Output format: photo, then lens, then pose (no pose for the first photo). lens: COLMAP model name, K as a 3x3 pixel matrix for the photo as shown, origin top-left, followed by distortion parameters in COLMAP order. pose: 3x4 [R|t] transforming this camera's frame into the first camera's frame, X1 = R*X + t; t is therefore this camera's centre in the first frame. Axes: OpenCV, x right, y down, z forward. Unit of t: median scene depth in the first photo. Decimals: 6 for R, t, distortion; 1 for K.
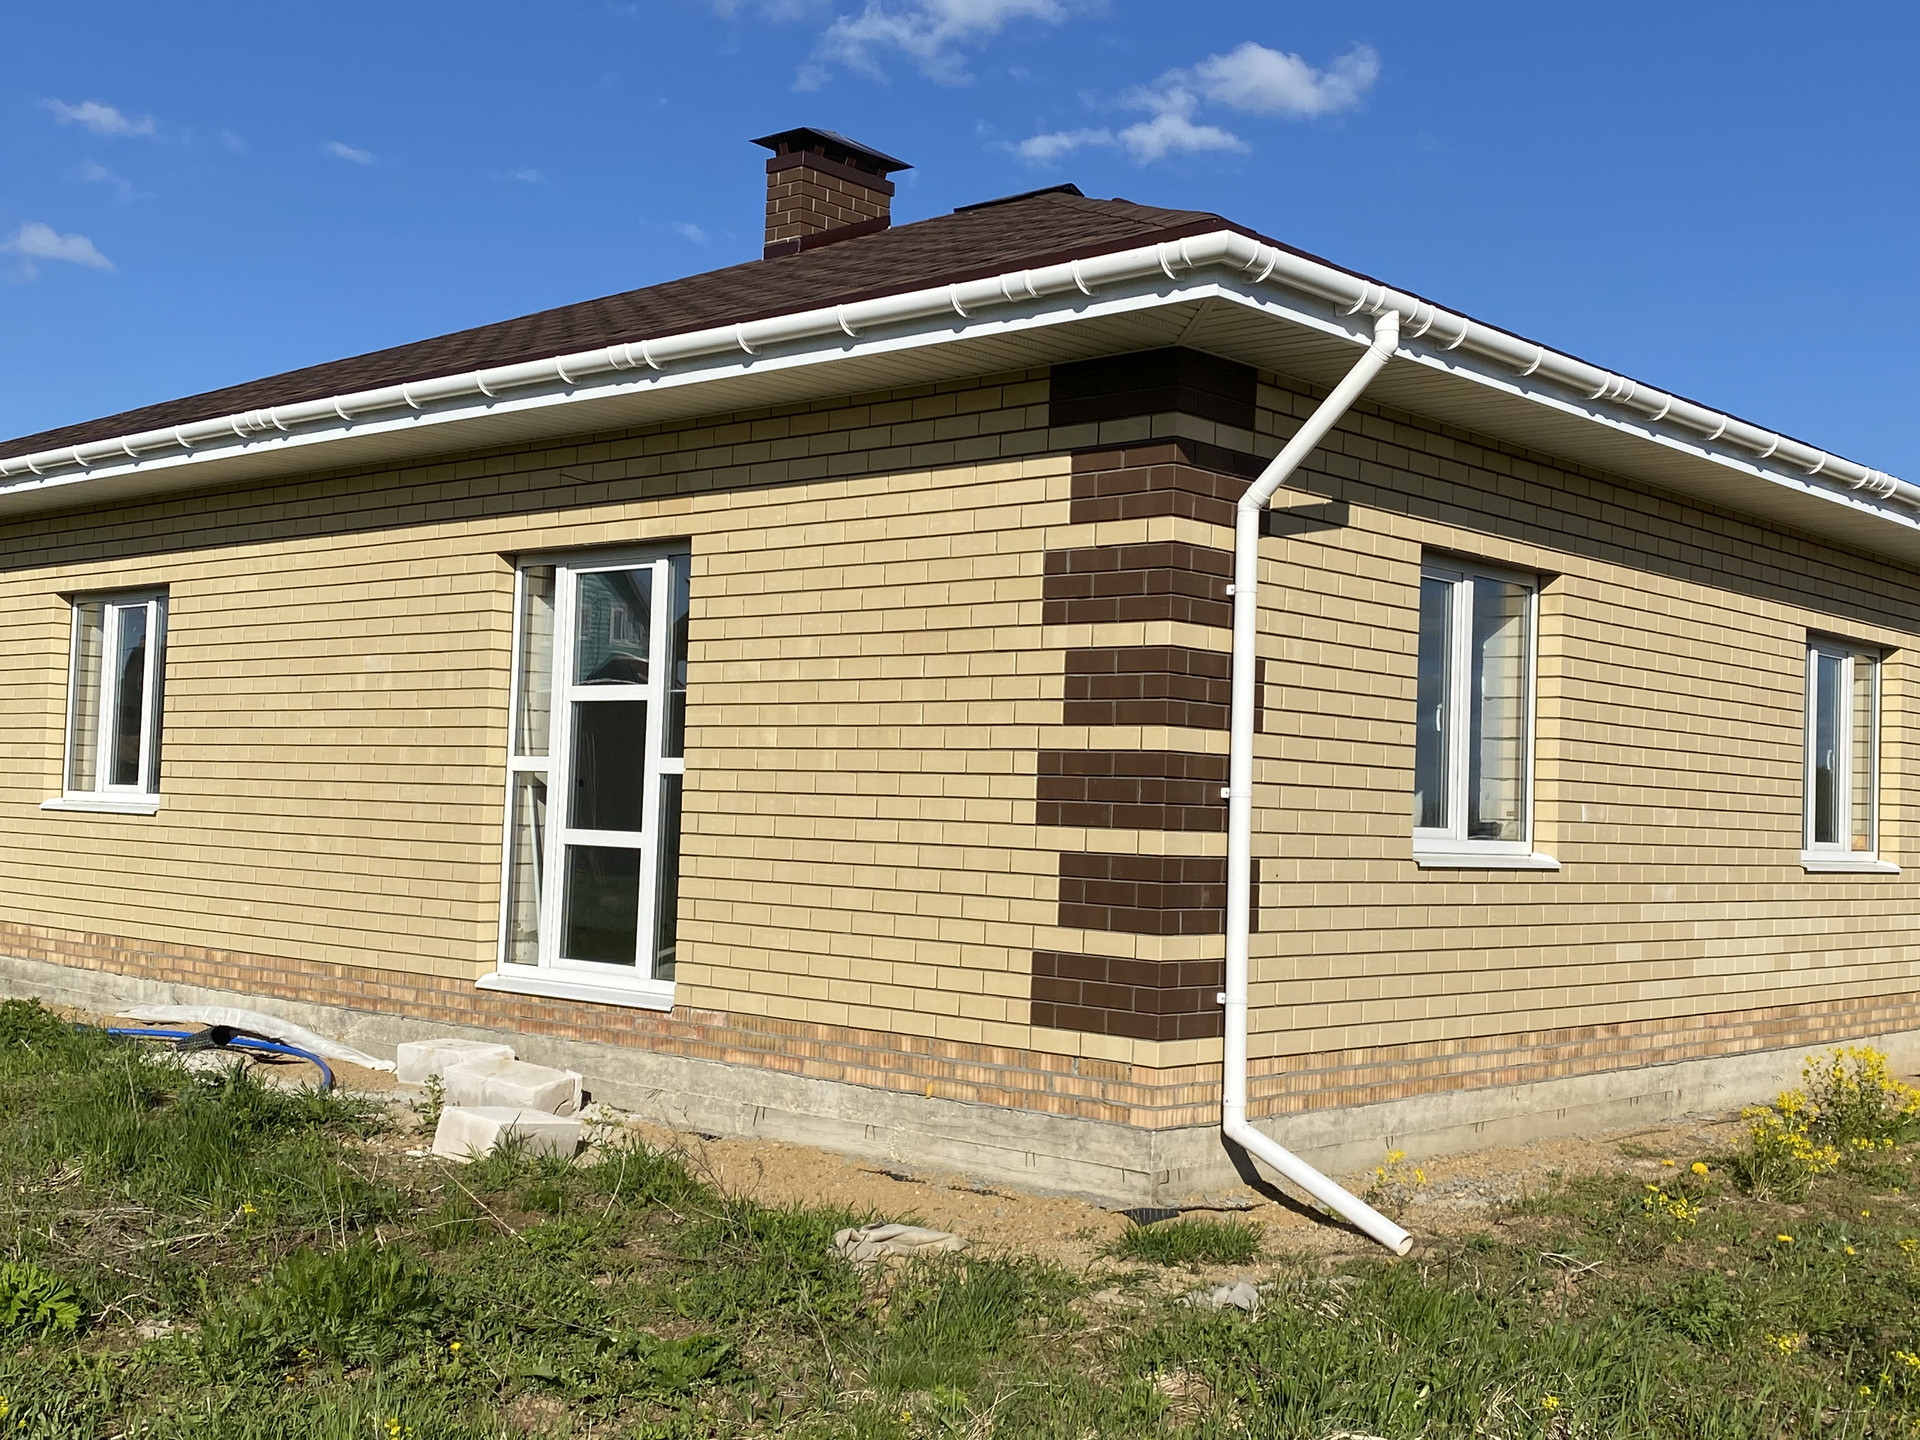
lens RADIAL K [[2207.7, 0, 959.0], [0, 2207.7, 719.5], [0, 0, 1]] dist [0.011858, 0.000000]
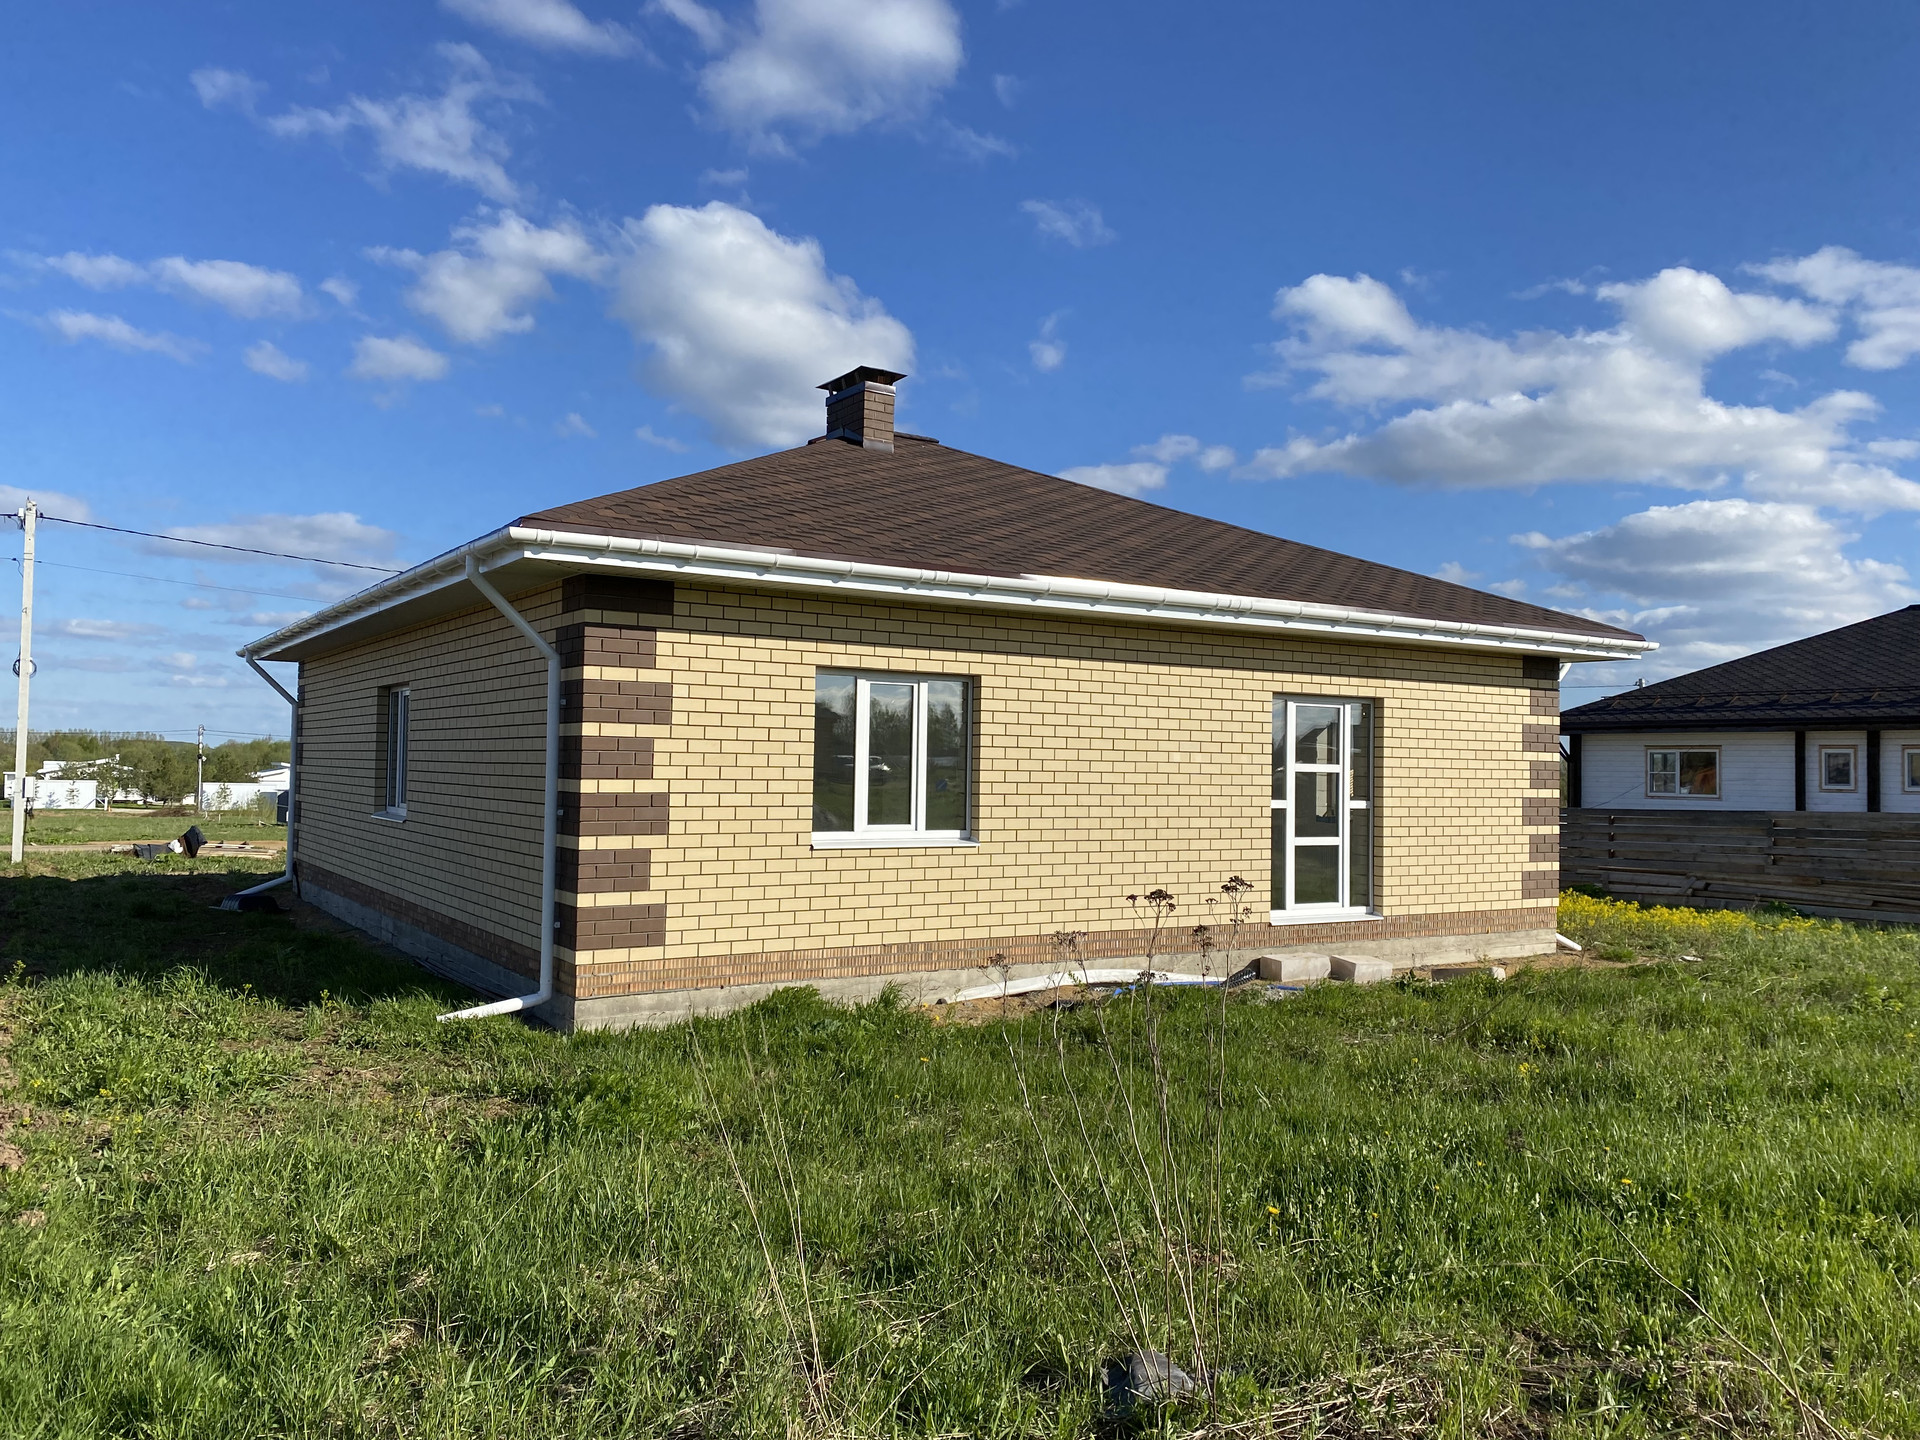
lens RADIAL K [[1461.8, 0, 960.0], [0, 1461.8, 719.2], [0, 0, 1]] dist [0.038831, -0.047859]
pose [[0.262771, -0.000379, 0.964858, -1.552678], [-0.051266, 0.998582, 0.014355, -0.060051], [-0.963495, -0.053237, 0.262379, 0.987127]]
